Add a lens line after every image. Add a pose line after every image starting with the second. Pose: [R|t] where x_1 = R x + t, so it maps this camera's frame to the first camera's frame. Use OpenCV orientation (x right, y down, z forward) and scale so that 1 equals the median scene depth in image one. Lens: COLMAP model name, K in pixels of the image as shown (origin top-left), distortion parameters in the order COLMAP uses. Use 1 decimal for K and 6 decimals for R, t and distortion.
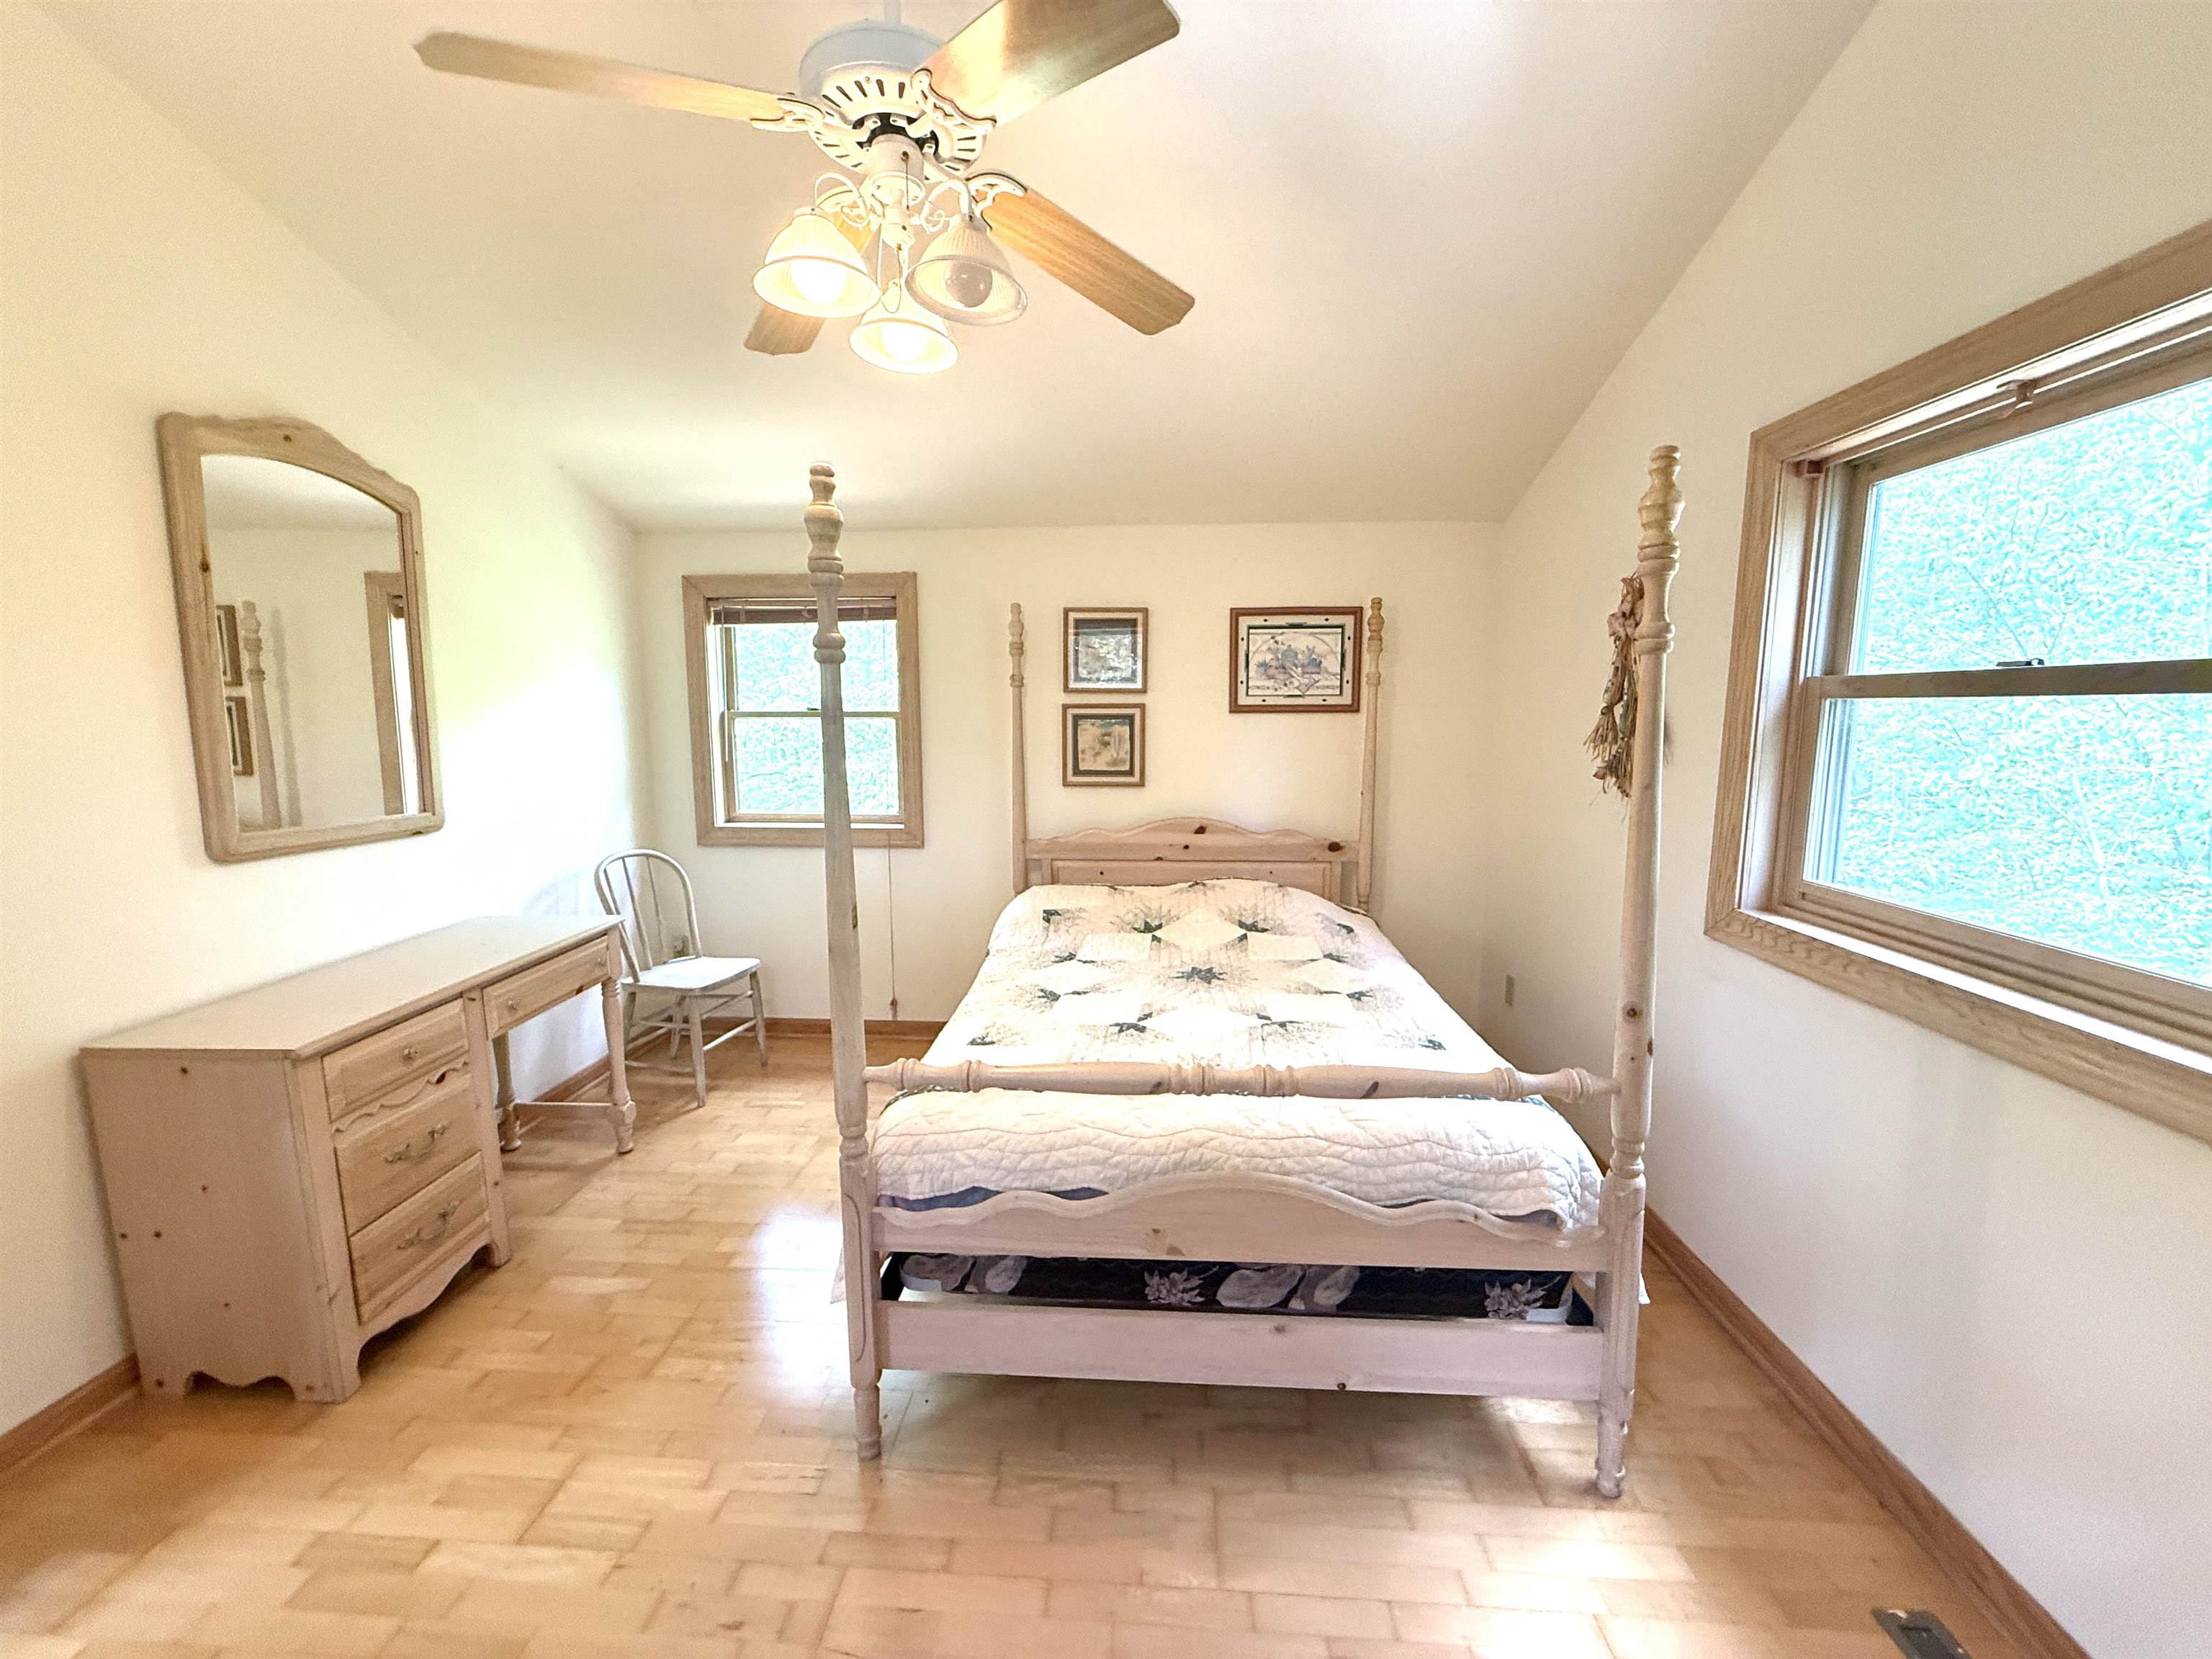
lens RADIAL K [[880.4, 0, 1102.7], [0, 880.4, 830.2], [0, 0, 1]] dist [-0.001788, 0.000975]
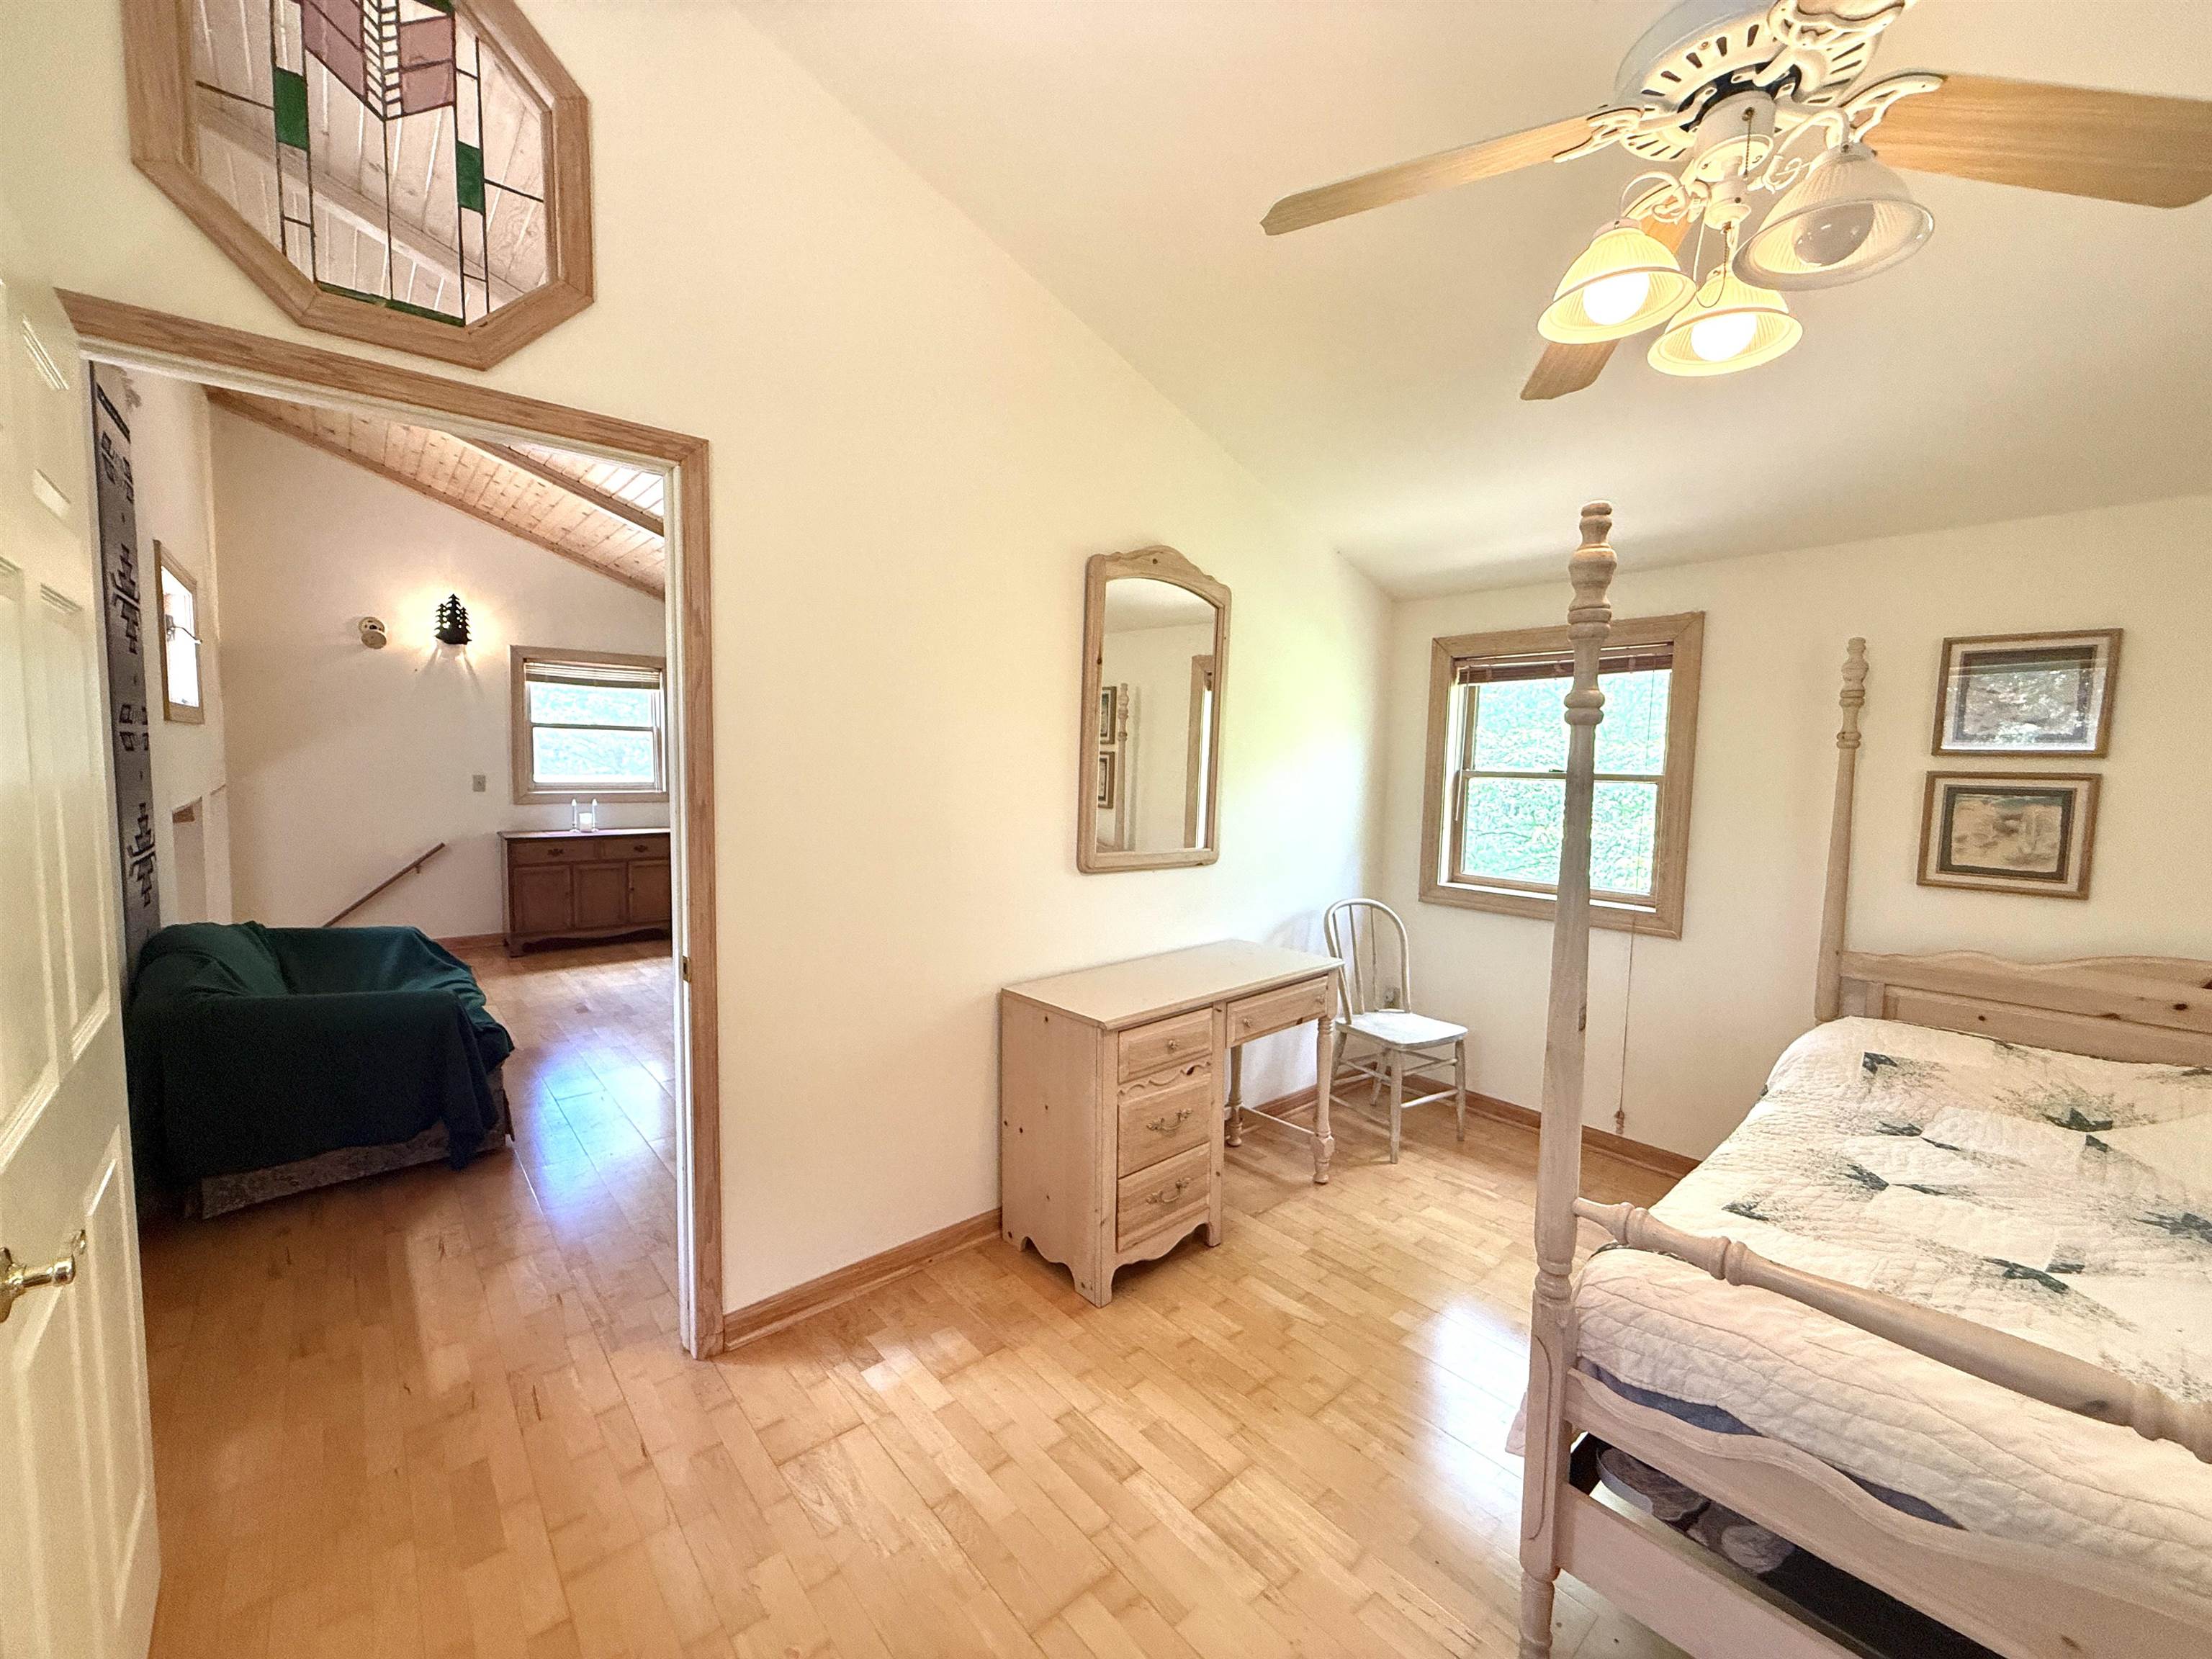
lens RADIAL K [[880.4, 0, 1098.3], [0, 880.4, 827.6], [0, 0, 1]] dist [-0.001788, 0.000975]
pose [[0.701498, 0.069808, -0.709244, -0.015239], [-0.116044, 0.993098, -0.017030, -0.012655], [0.703160, 0.094250, 0.704757, 0.039363]]
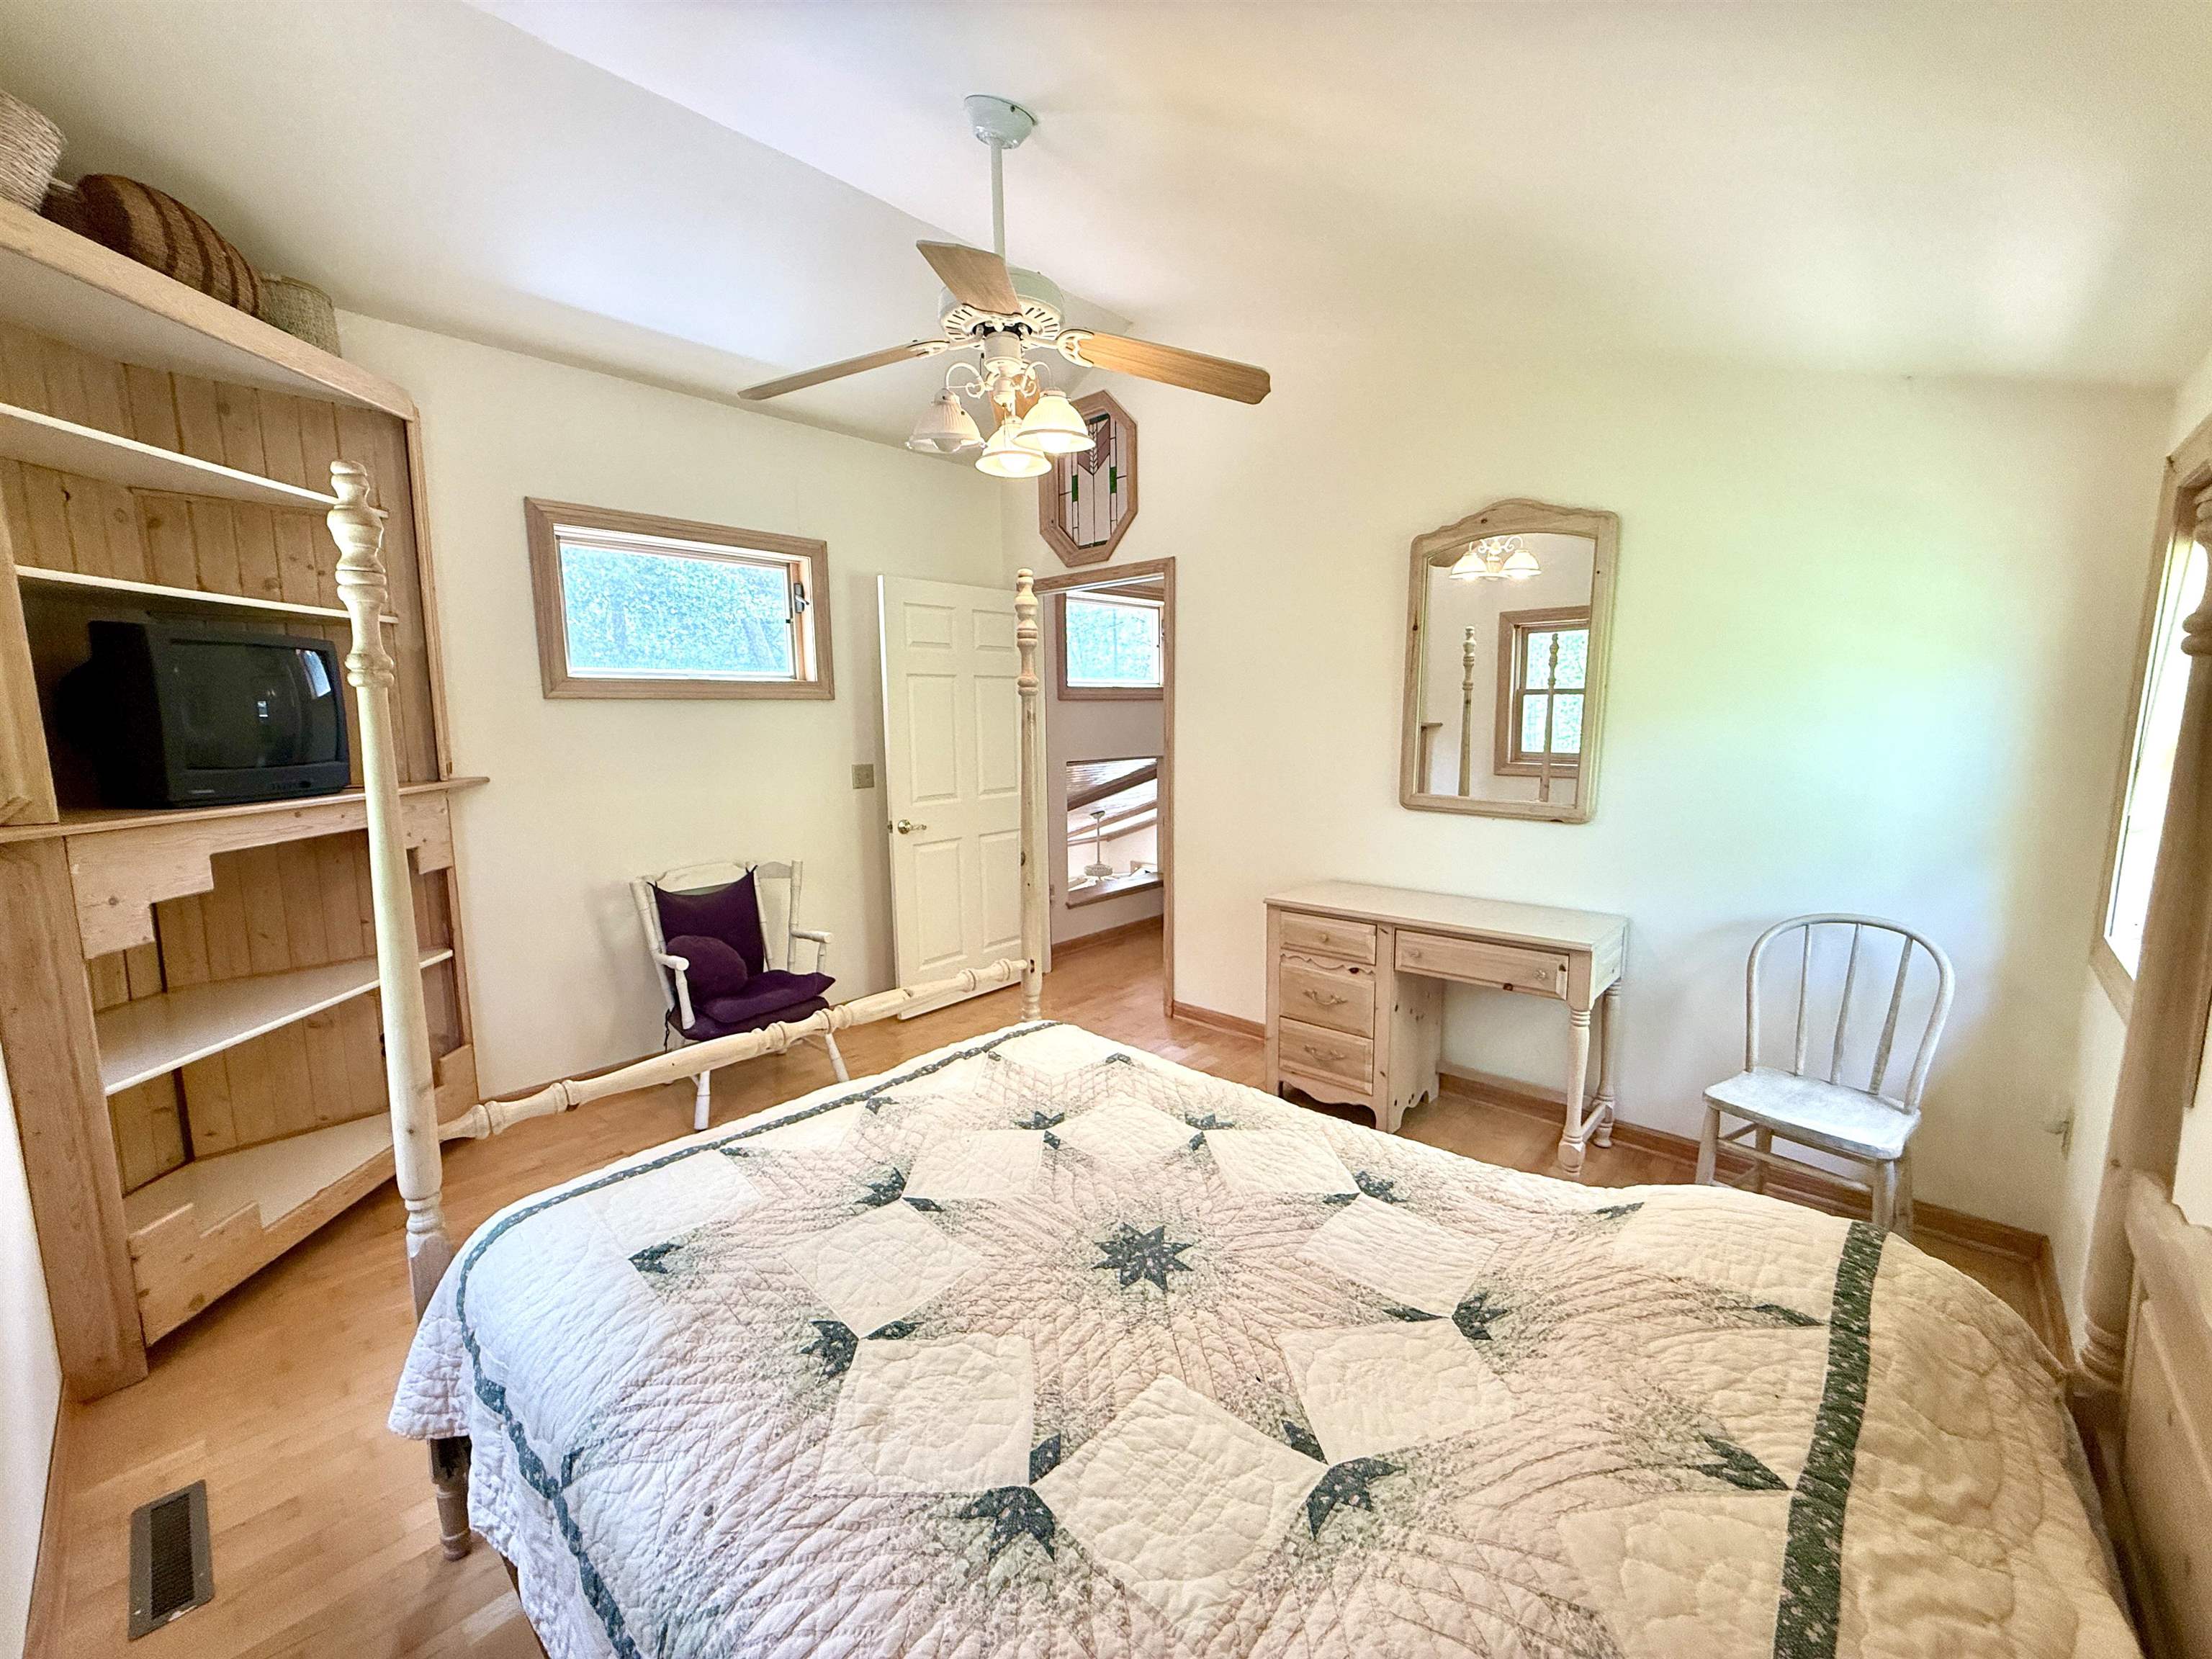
lens RADIAL K [[880.4, 0, 1095.3], [0, 880.4, 831.1], [0, 0, 1]] dist [-0.001788, 0.000975]
pose [[-0.641110, 0.115213, -0.758751, 0.641240], [-0.091681, 0.970089, 0.224770, -0.245194], [0.761953, 0.213665, -0.611371, 1.625590]]
